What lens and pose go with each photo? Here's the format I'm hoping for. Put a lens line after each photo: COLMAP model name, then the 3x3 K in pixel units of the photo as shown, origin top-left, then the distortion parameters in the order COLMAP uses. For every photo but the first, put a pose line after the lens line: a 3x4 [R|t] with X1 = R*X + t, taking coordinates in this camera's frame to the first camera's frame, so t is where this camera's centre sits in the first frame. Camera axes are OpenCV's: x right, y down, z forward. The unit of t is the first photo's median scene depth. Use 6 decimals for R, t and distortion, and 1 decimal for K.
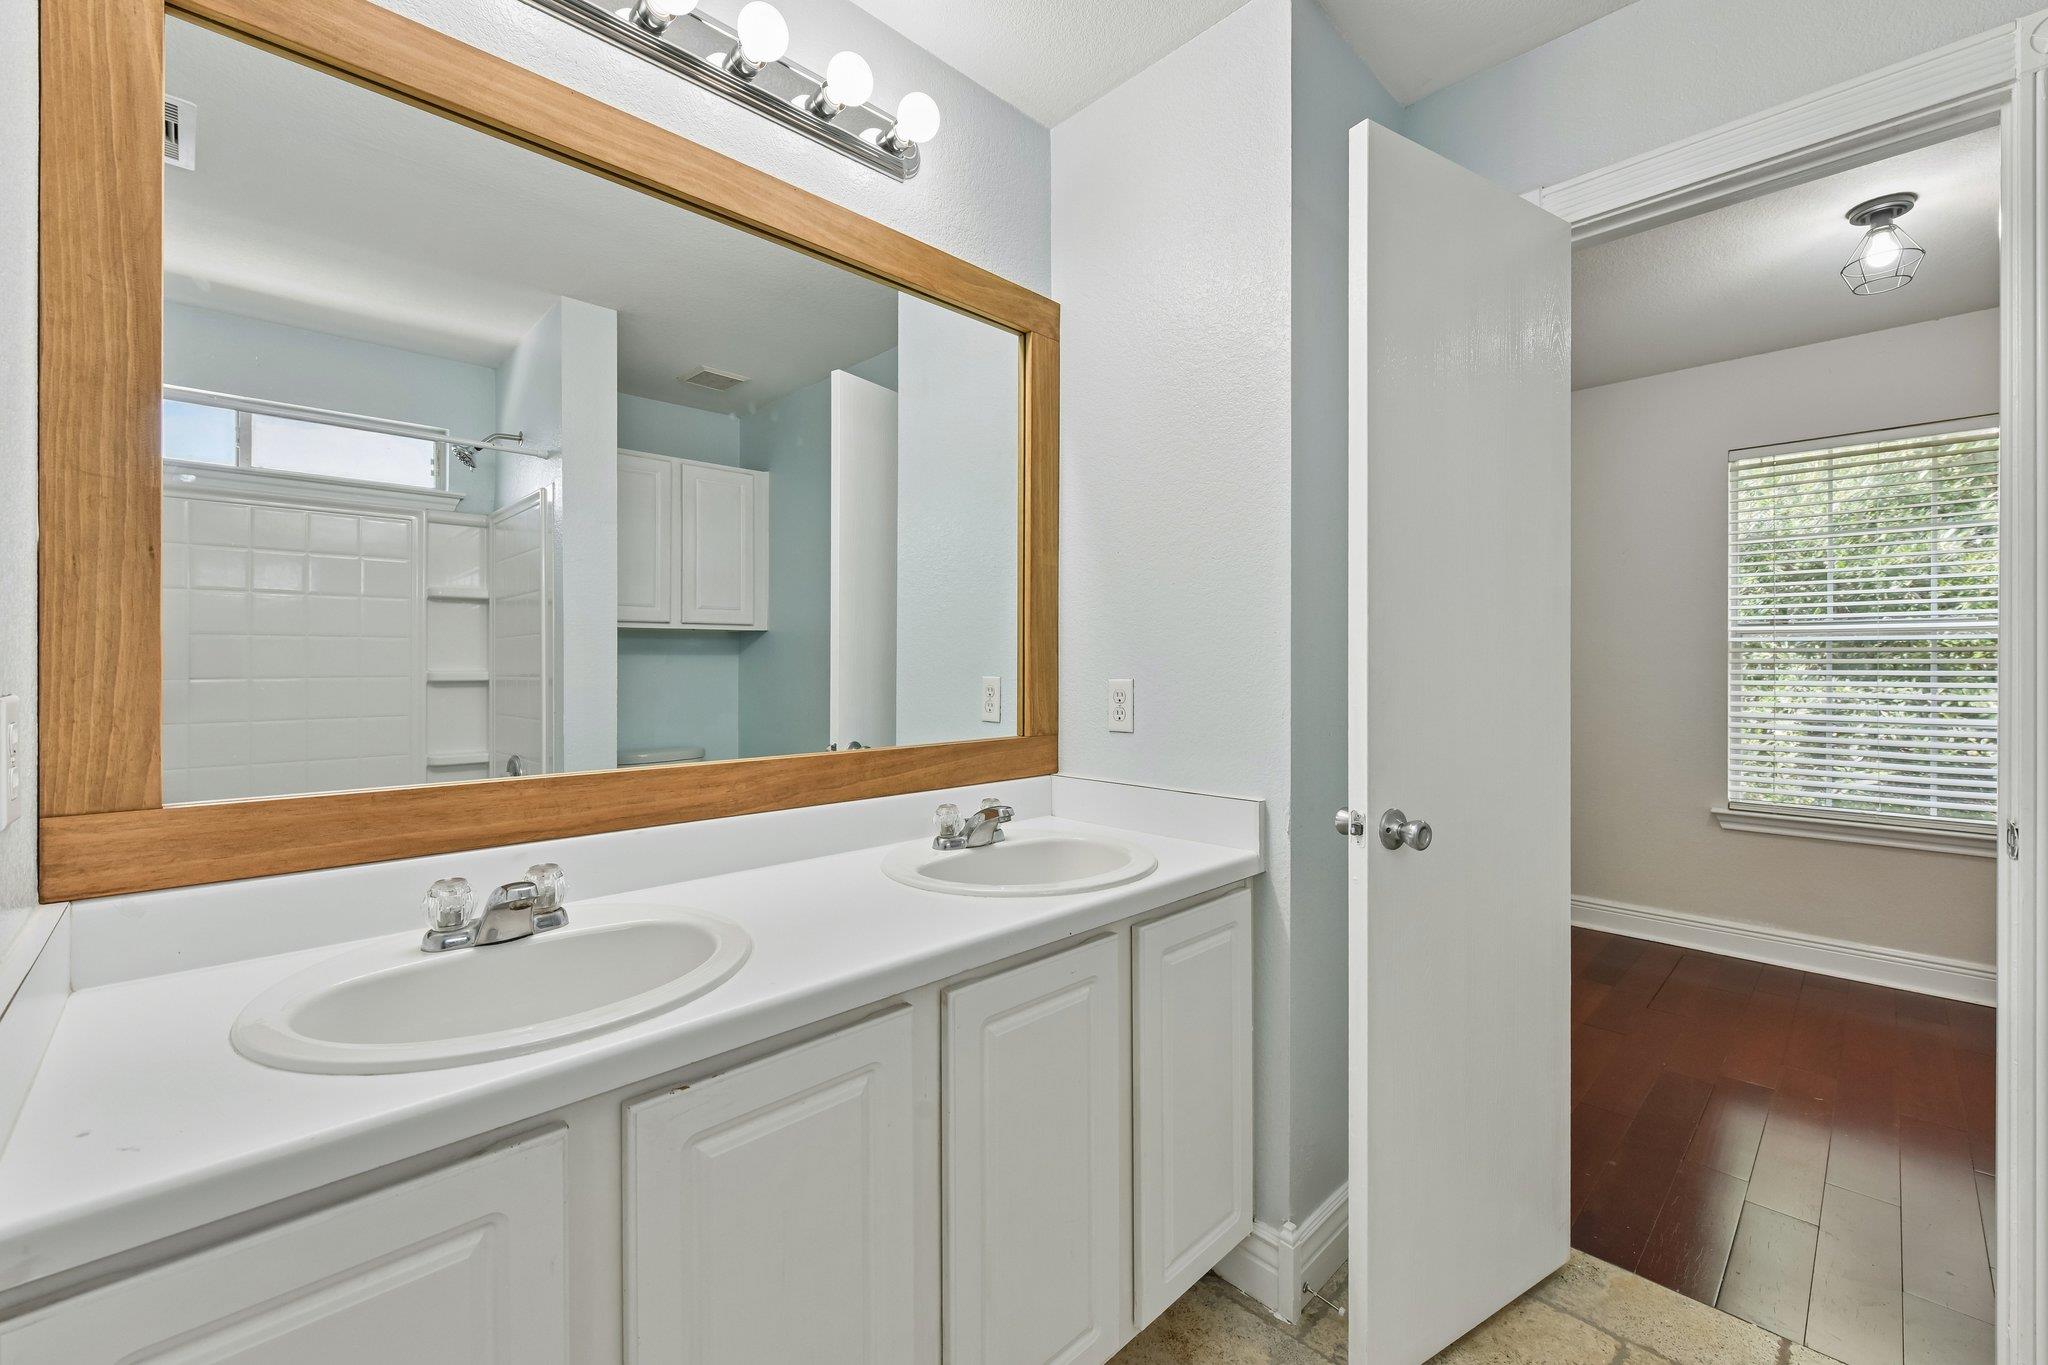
lens RADIAL K [[835.3, 0, 1019.4], [0, 835.3, 667.5], [0, 0, 1]] dist [-0.000365, 0.000020]
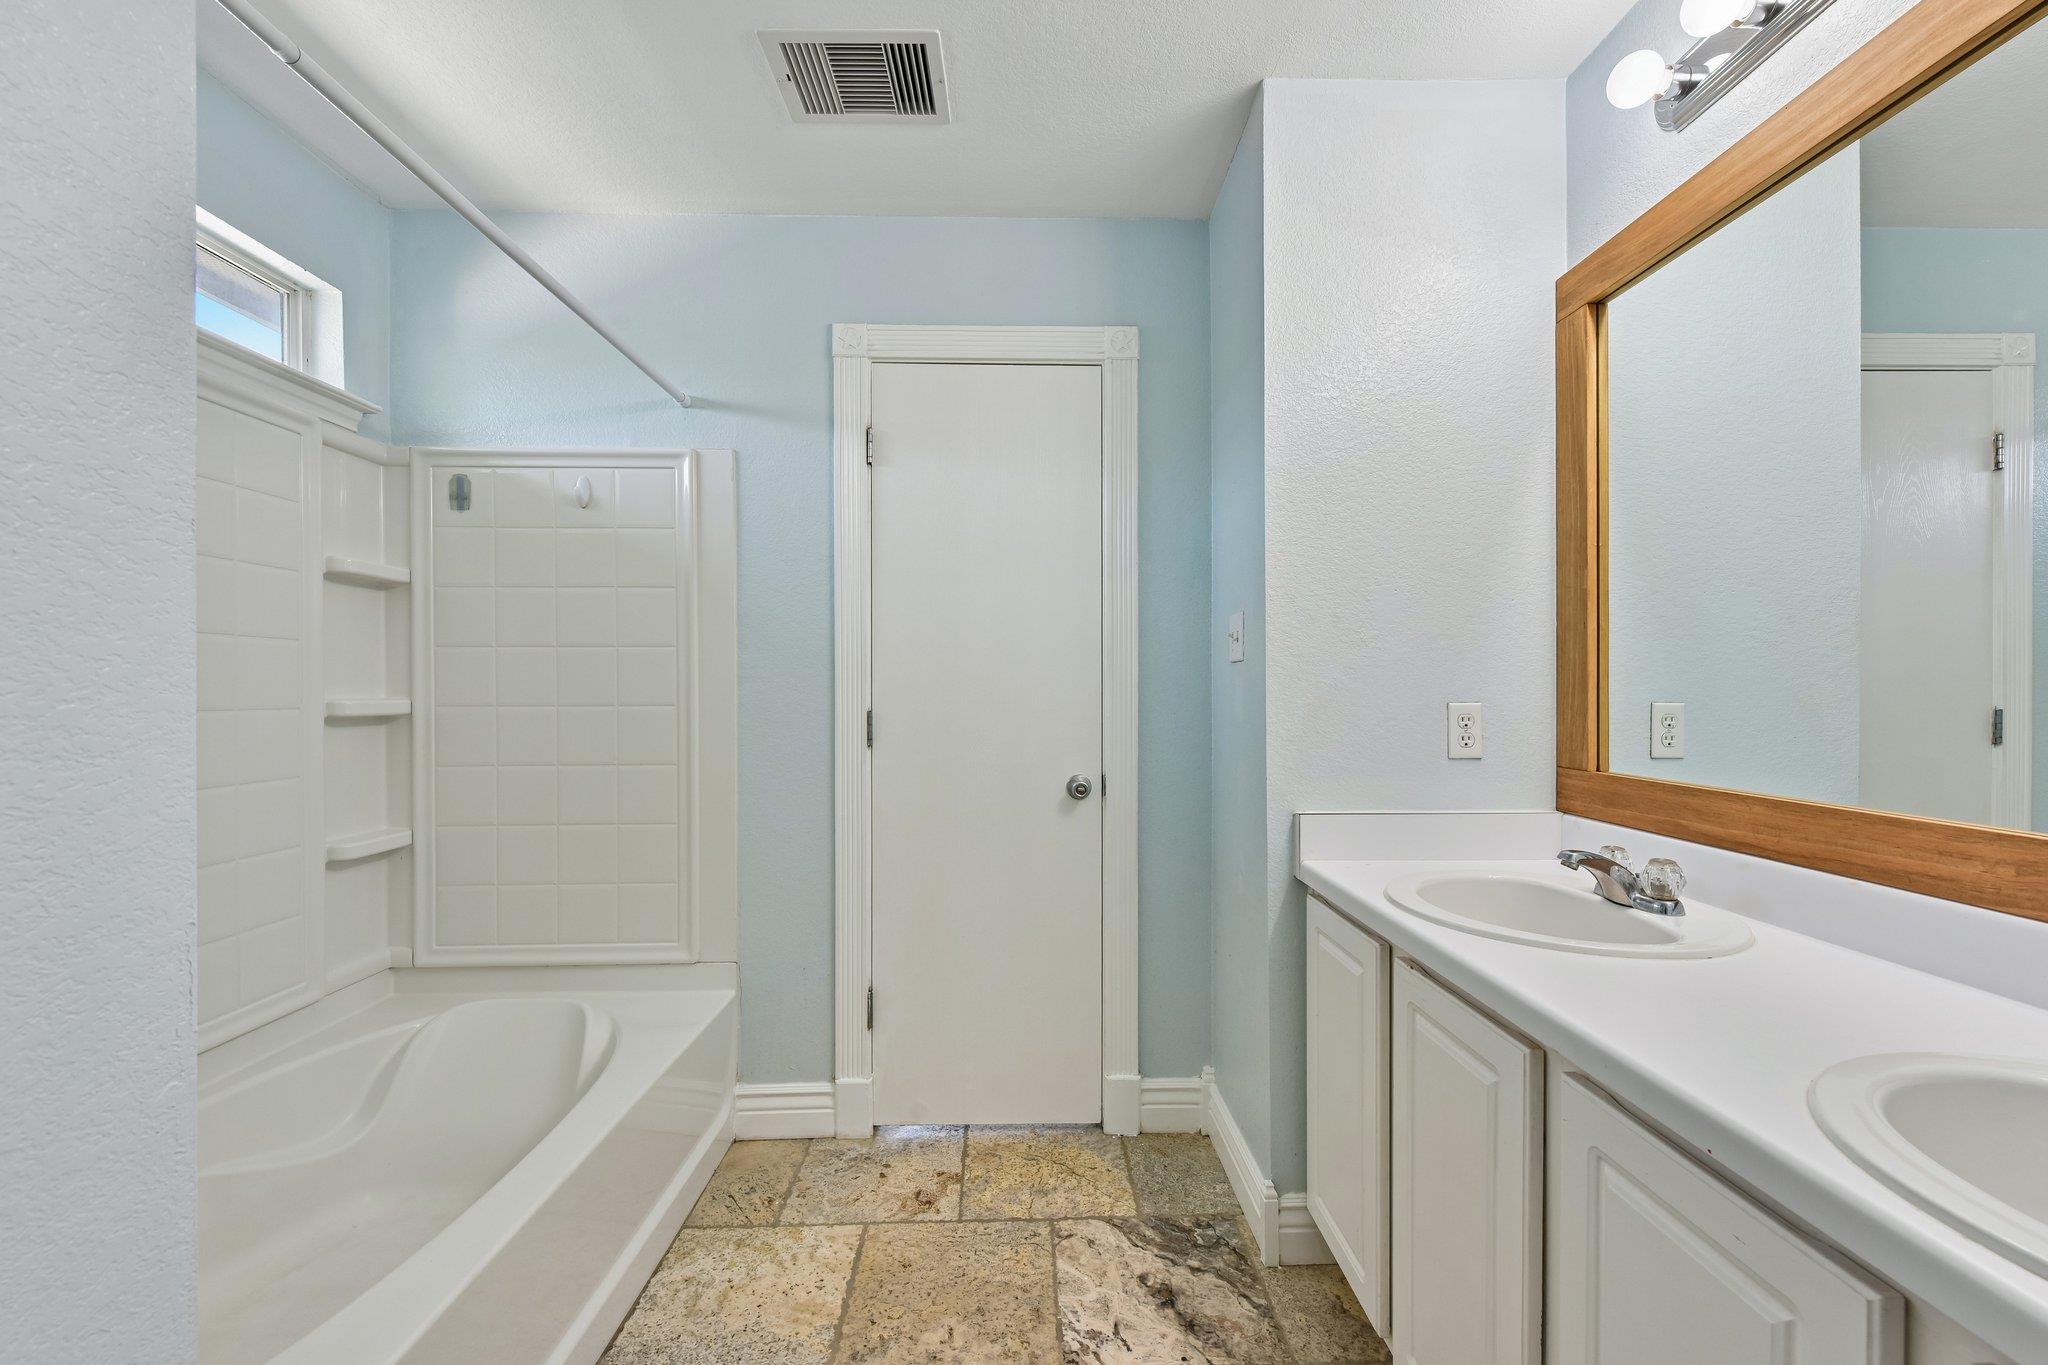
lens RADIAL K [[816.1, 0, 1039.4], [0, 816.1, 686.8], [0, 0, 1]] dist [-0.007191, -0.000376]
pose [[-0.671541, 0.000606, -0.740967, 0.899568], [0.002544, 0.999996, -0.001488, -0.007757], [0.740963, -0.002884, -0.671539, 1.163400]]
